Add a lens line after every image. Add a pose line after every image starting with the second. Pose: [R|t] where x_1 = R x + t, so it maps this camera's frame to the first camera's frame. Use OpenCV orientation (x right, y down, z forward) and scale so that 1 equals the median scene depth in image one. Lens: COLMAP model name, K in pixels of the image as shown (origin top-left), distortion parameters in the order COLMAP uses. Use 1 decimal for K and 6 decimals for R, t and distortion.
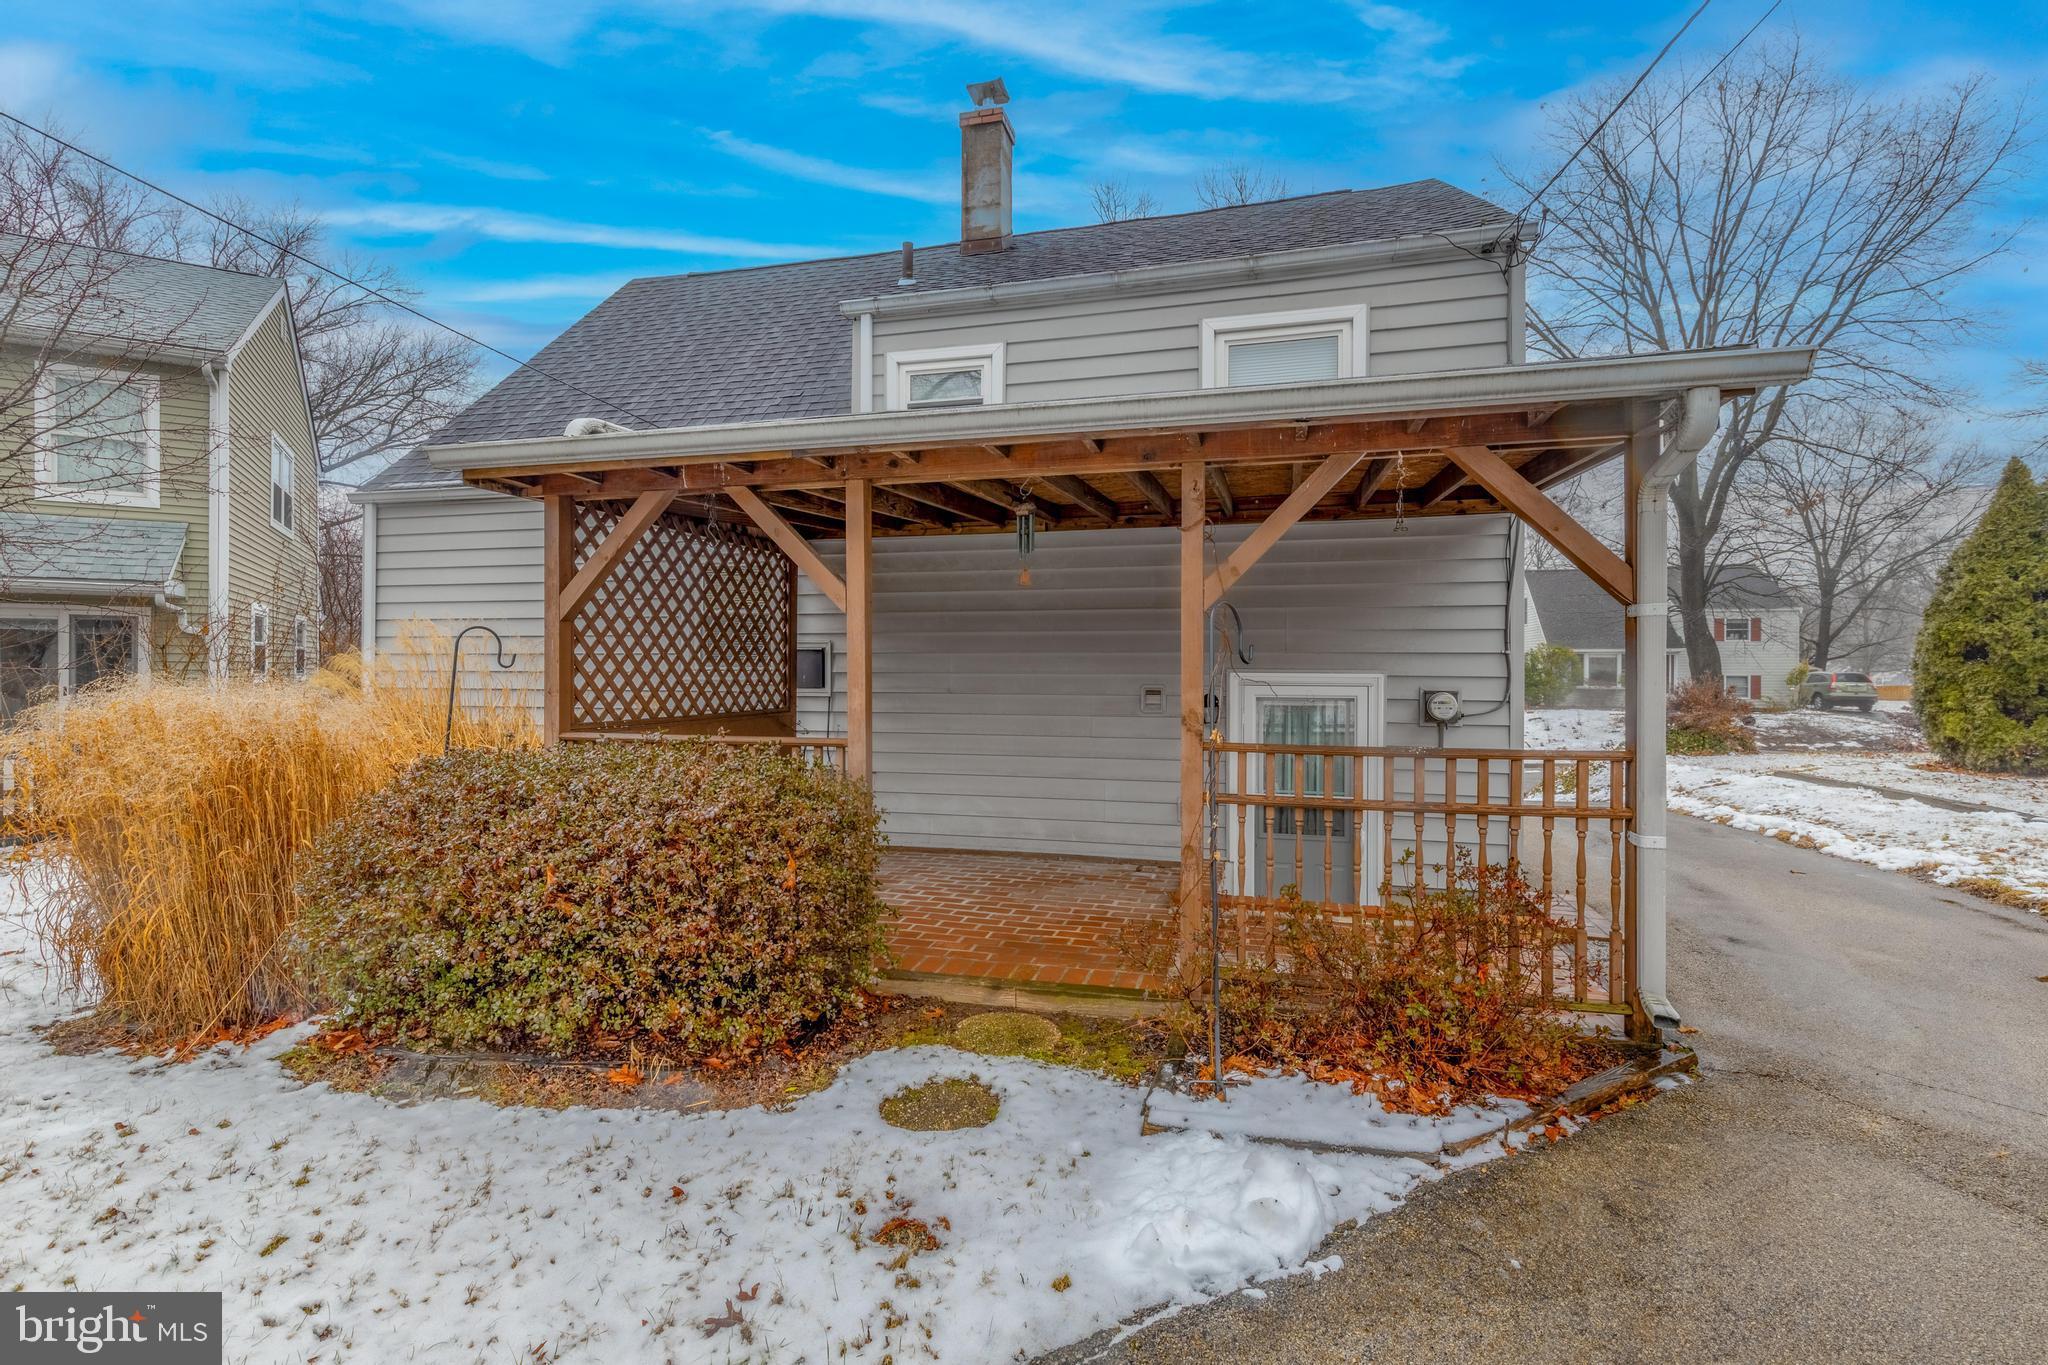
lens RADIAL K [[902.5, 0, 1024.0], [0, 902.5, 682.5], [0, 0, 1]] dist [0.002343, 0.000659]
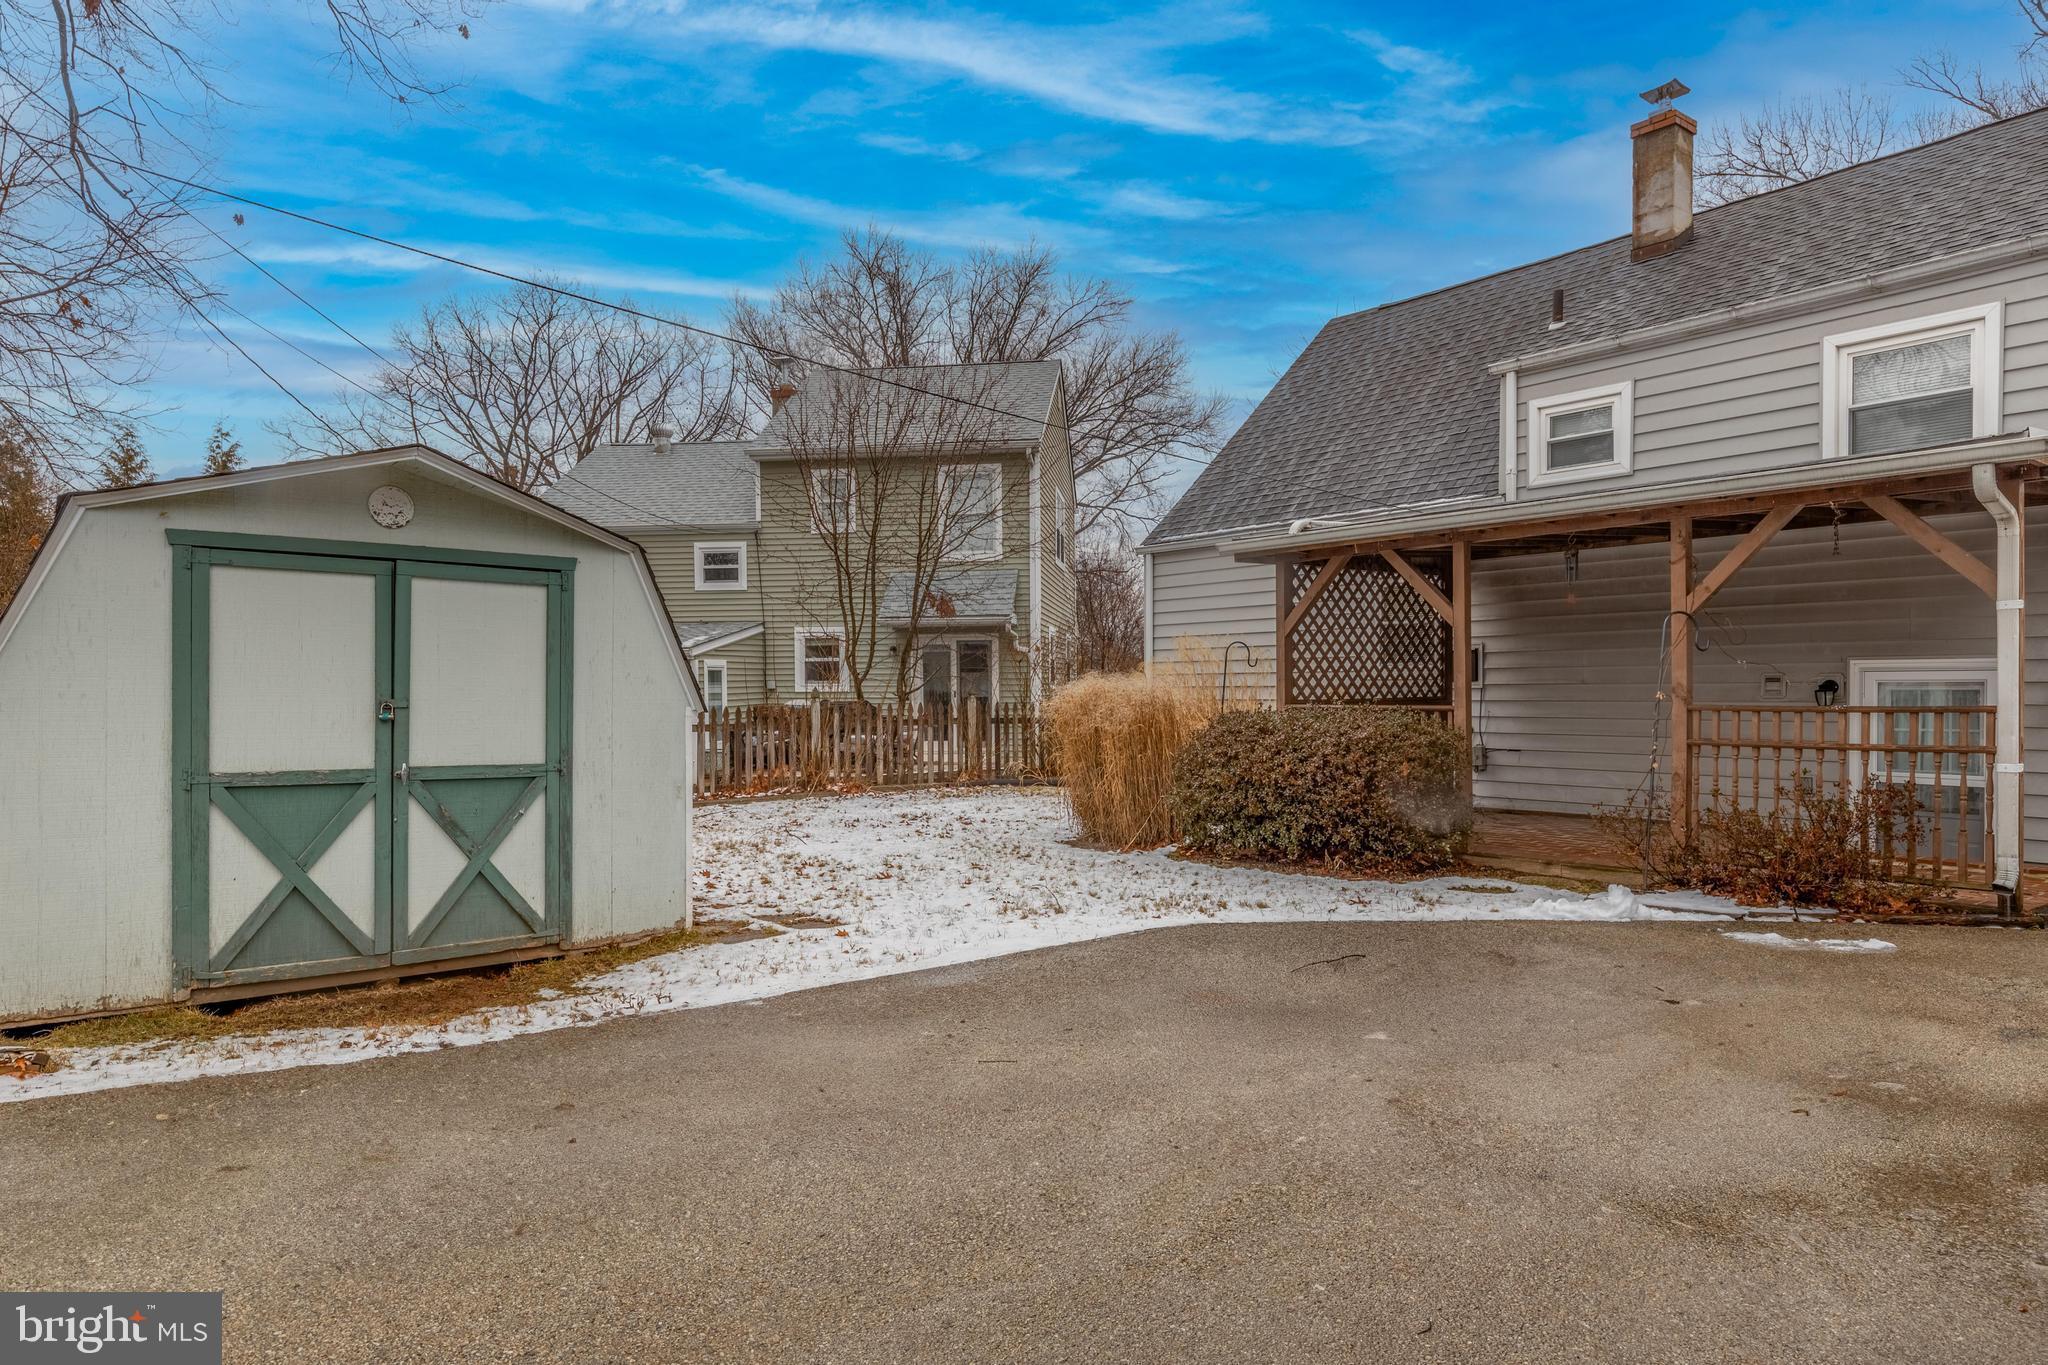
lens RADIAL K [[1196.6, 0, 1024.0], [0, 1196.6, 682.5], [0, 0, 1]] dist [0.029839, -0.000437]
pose [[0.787107, -0.011117, -0.616716, 0.353637], [0.002503, 0.999887, -0.014830, 0.035626], [0.616811, 0.010129, 0.787046, -0.780486]]
